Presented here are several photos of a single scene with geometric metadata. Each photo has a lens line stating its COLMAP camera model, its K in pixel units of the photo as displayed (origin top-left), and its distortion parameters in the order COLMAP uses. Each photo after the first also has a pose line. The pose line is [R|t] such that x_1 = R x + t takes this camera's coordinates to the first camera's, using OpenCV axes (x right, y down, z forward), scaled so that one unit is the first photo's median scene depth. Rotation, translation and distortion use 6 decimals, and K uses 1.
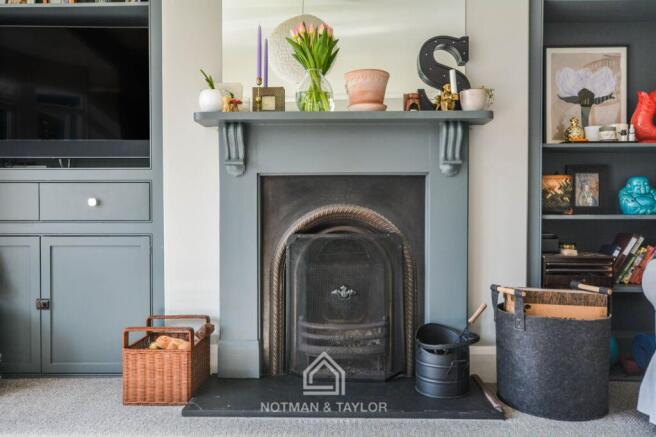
lens RADIAL K [[507.8, 0, 328.2], [0, 507.8, 218.5], [0, 0, 1]] dist [-0.005921, 0.004503]
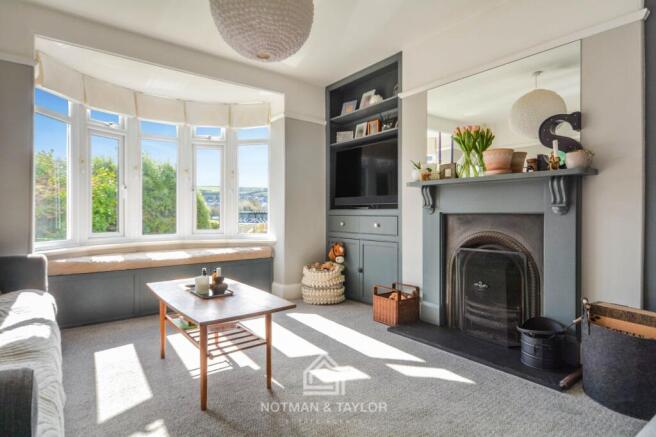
lens RADIAL K [[346.4, 0, 327.3], [0, 346.4, 215.0], [0, 0, 1]] dist [-0.000360, -0.001125]
pose [[0.641634, 0.004954, -0.766995, 0.553718], [-0.015134, 0.999866, -0.006202, -0.066613], [0.766861, 0.015587, 0.641623, -0.103504]]
